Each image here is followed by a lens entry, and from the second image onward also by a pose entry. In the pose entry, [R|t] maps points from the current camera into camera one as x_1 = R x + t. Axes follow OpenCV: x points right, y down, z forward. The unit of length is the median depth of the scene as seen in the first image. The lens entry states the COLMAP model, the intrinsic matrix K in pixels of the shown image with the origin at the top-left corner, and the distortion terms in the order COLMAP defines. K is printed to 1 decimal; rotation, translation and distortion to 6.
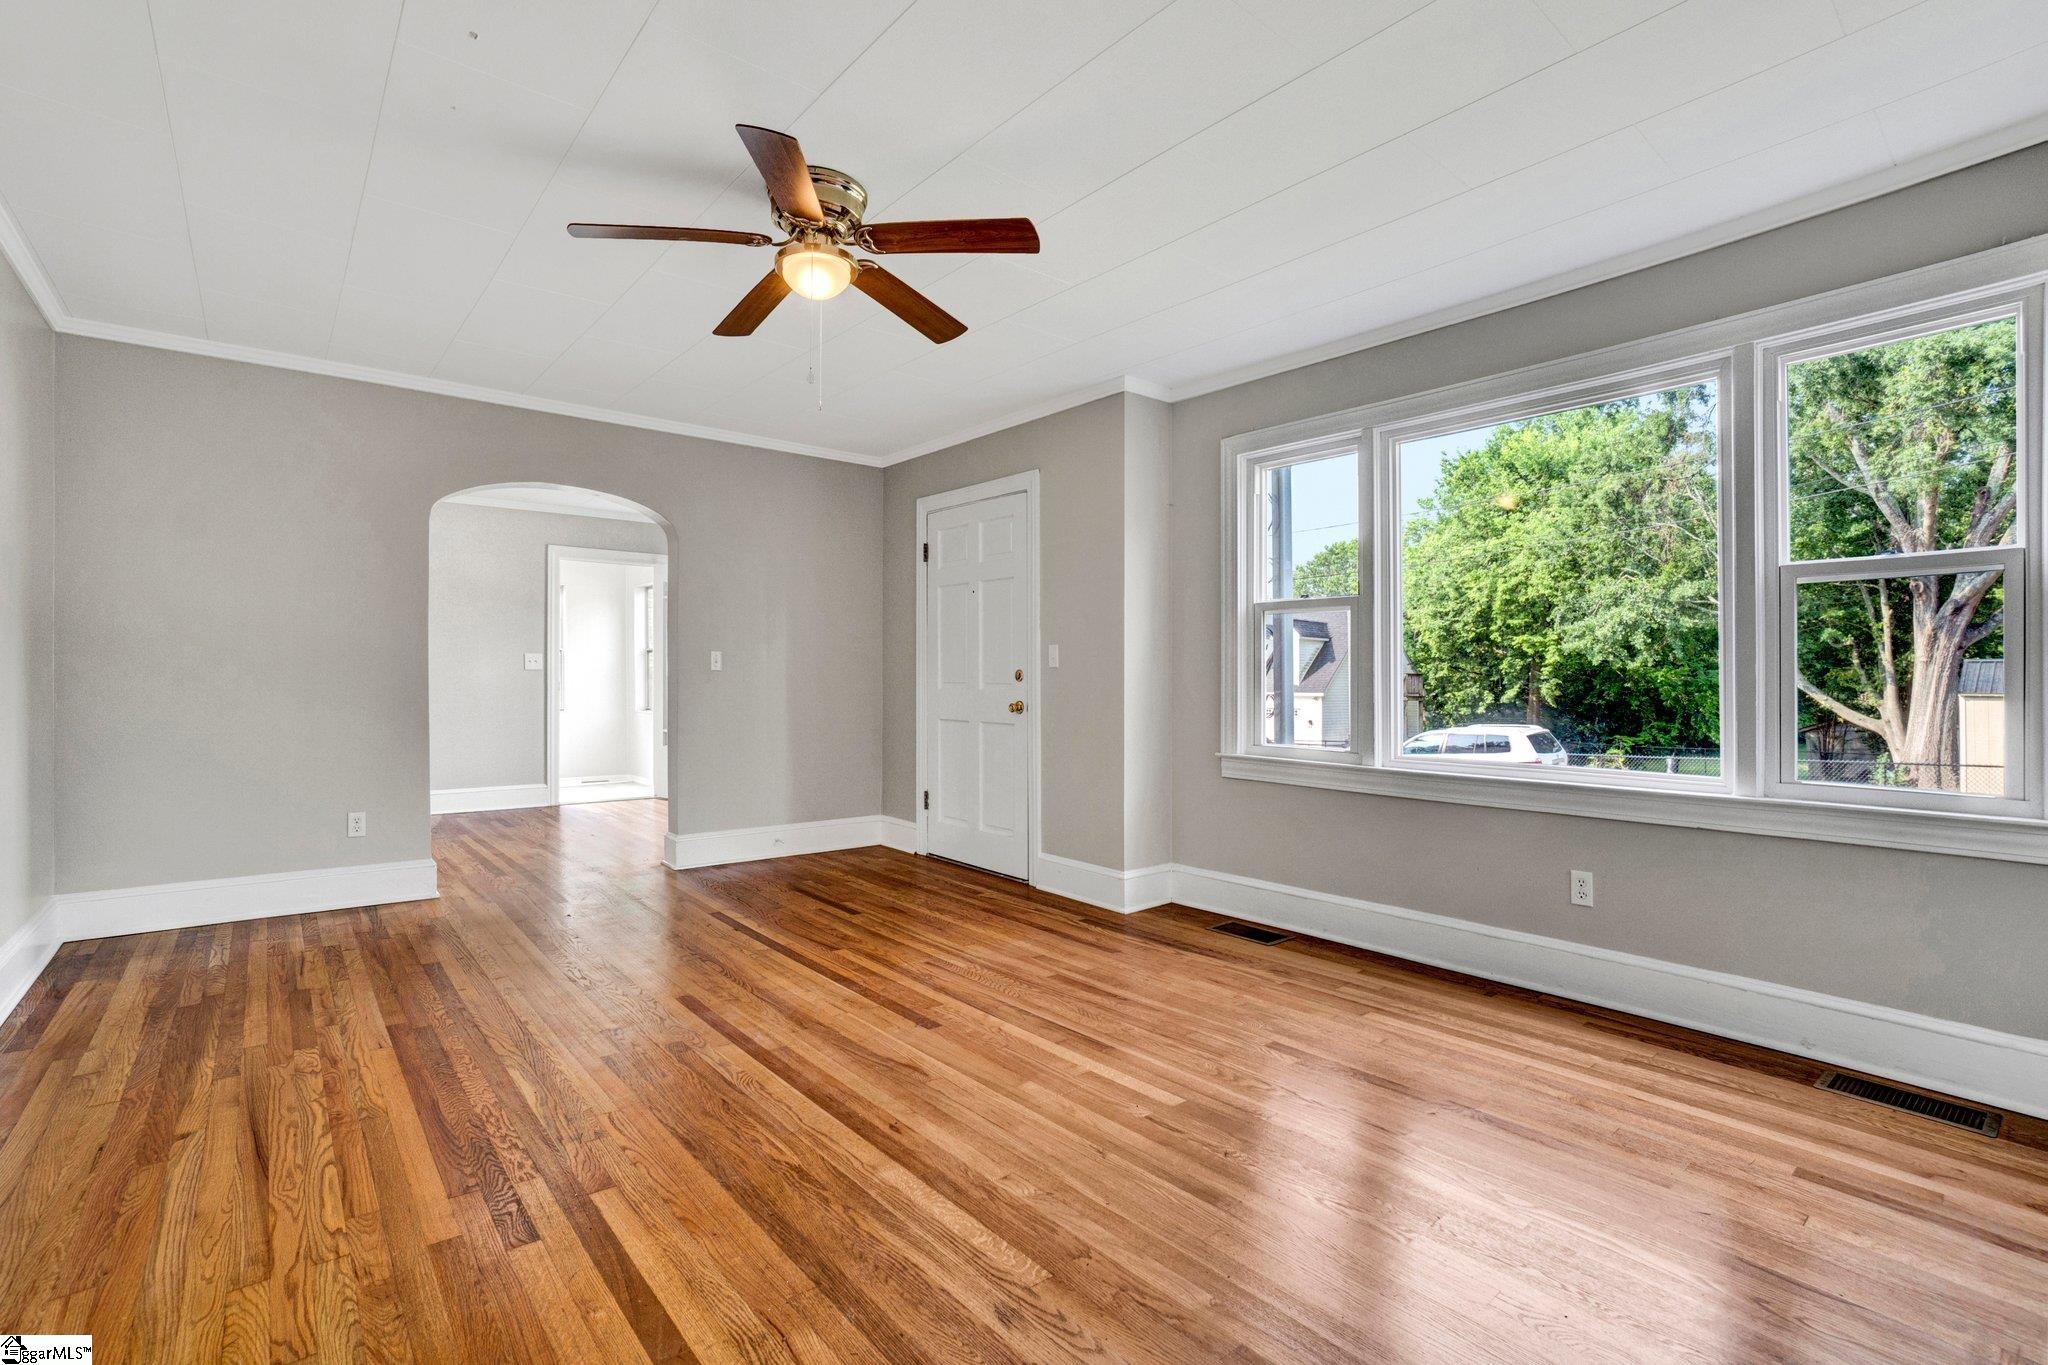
lens RADIAL K [[926.4, 0, 1022.2], [0, 926.4, 675.7], [0, 0, 1]] dist [-0.012426, 0.000087]
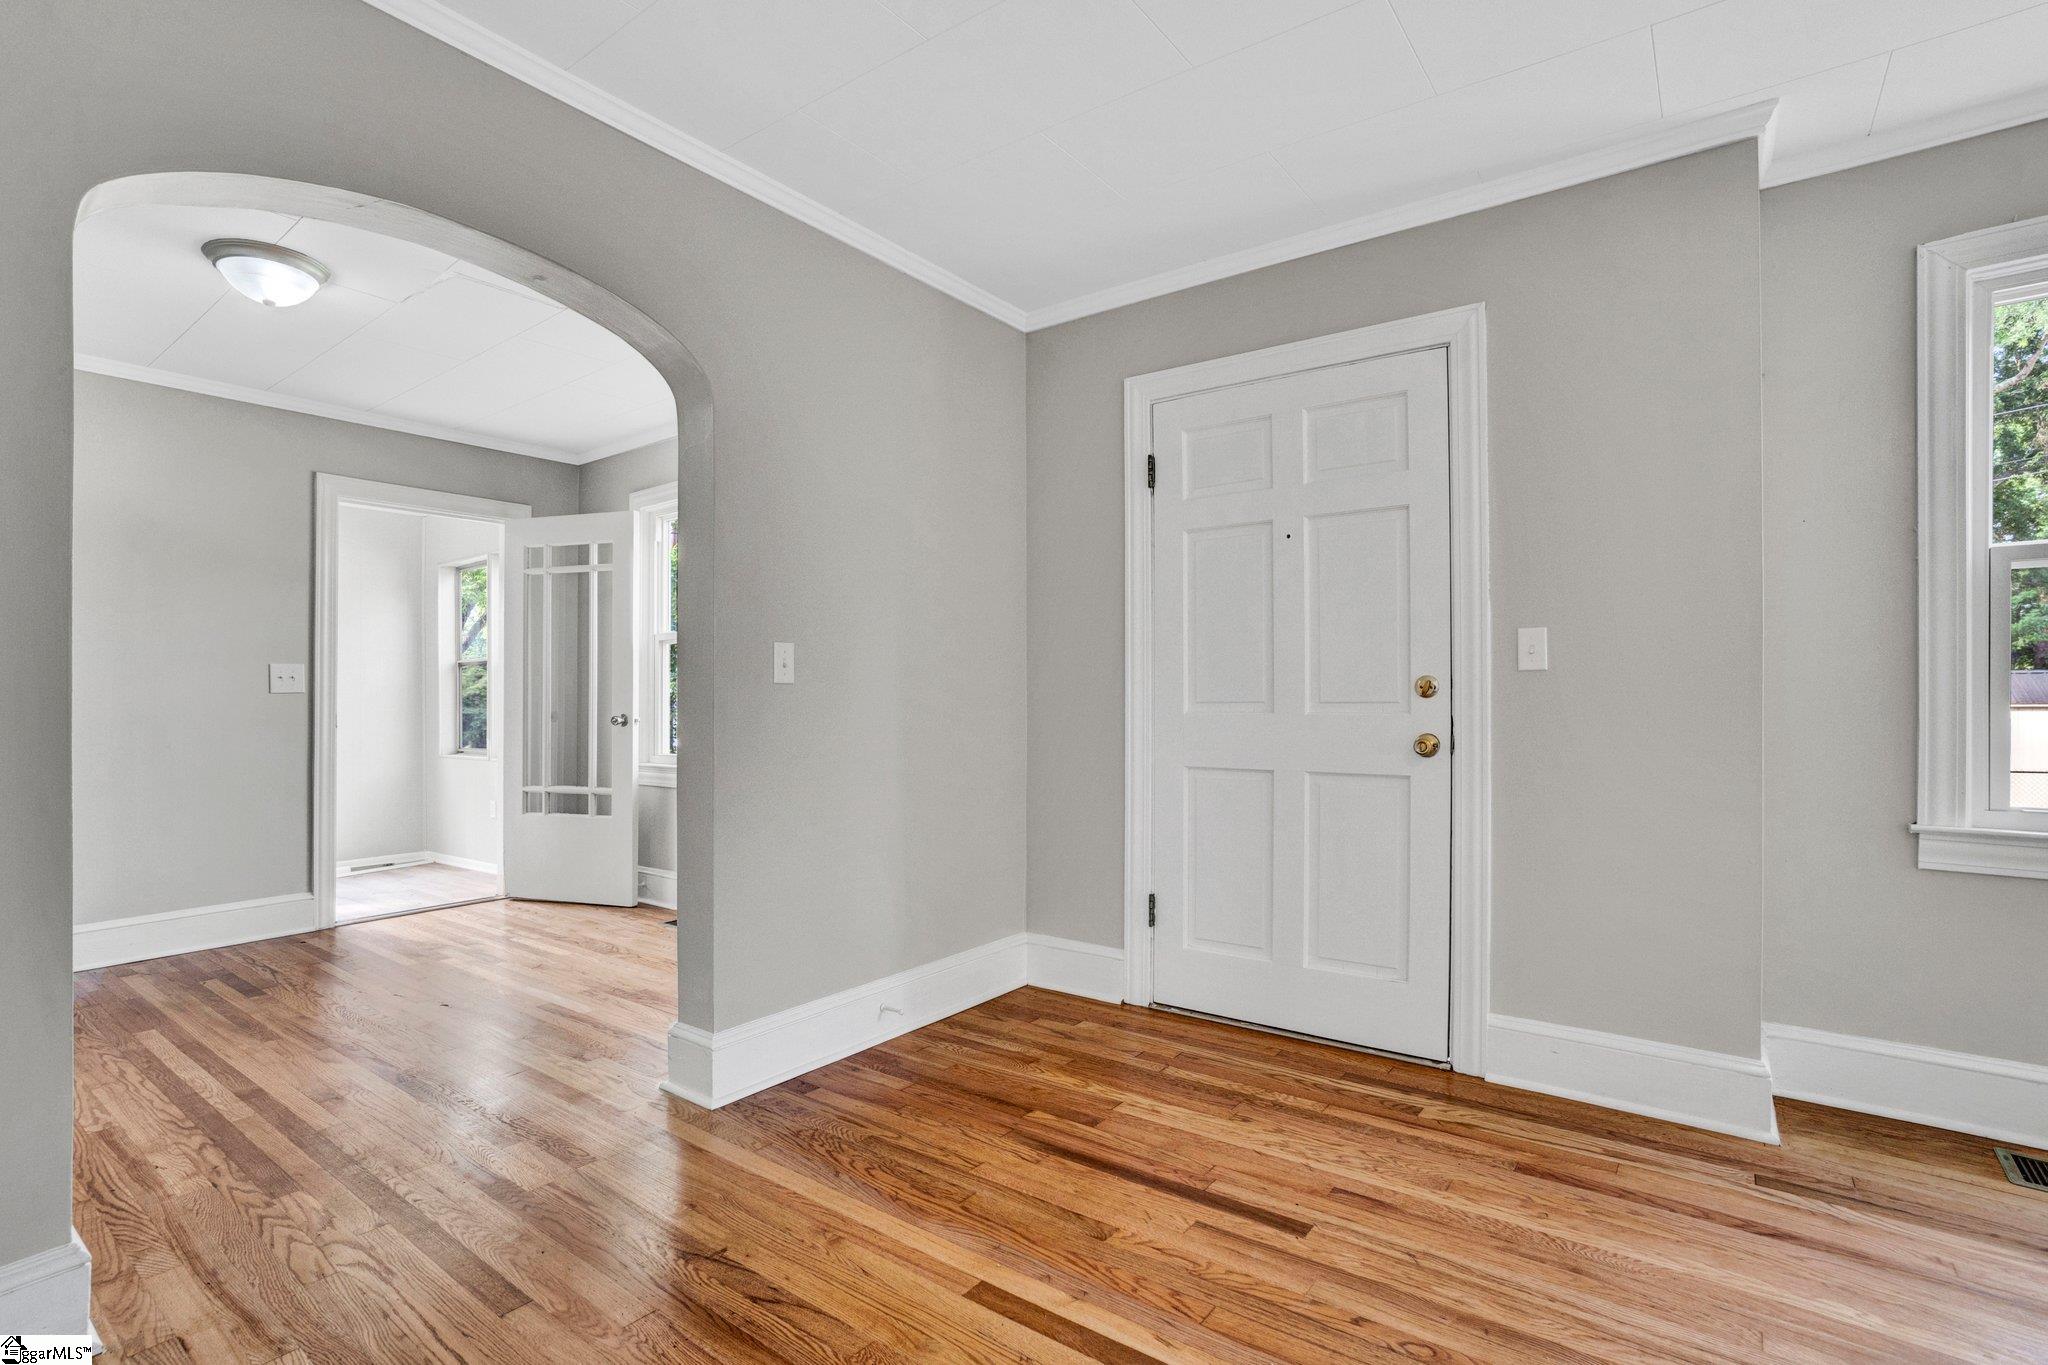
lens RADIAL K [[926.4, 0, 1080.8], [0, 926.4, 714.4], [0, 0, 1]] dist [-0.012426, 0.000087]
pose [[0.963367, -0.014681, 0.267783, -0.295928], [0.011207, 0.999832, 0.014500, 0.005352], [-0.267951, -0.010968, 0.963370, 0.464953]]
